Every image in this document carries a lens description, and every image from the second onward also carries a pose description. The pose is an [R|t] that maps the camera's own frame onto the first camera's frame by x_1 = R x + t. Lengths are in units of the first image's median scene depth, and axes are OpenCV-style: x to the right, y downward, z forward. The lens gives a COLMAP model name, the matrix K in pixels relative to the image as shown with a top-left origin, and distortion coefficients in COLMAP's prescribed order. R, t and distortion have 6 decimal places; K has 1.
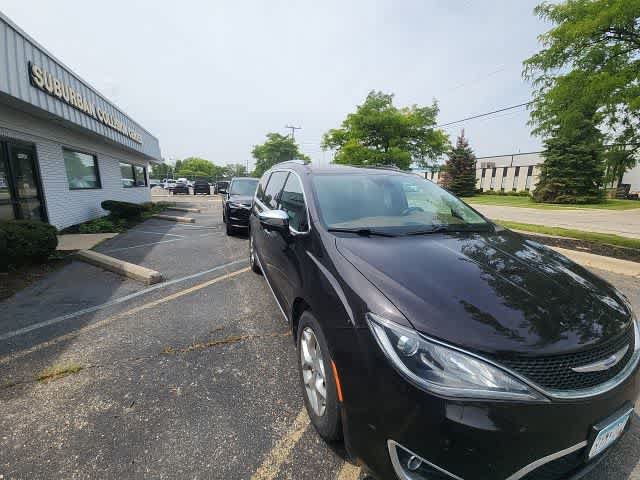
lens RADIAL K [[259.8, 0, 320.0], [0, 259.8, 240.0], [0, 0, 1]] dist [0.024894, -0.015038]
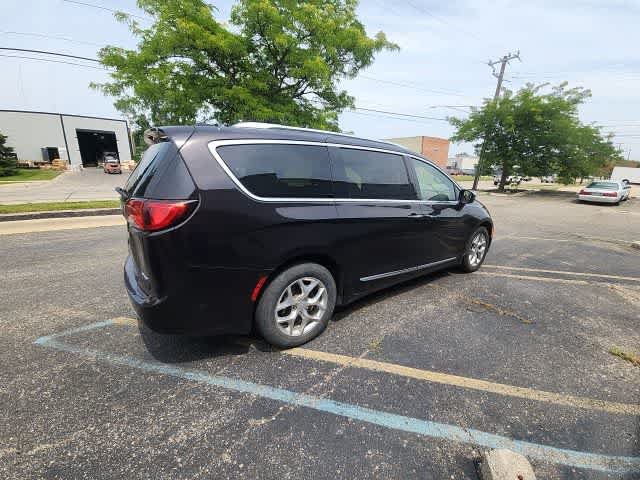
lens RADIAL K [[261.6, 0, 320.6], [0, 261.6, 240.4], [0, 0, 1]] dist [0.025577, -0.016567]
pose [[-0.267821, -0.277284, 0.922705, -0.227866], [0.165262, 0.930276, 0.327528, -0.076165], [-0.949189, 0.240207, -0.203323, 0.350131]]
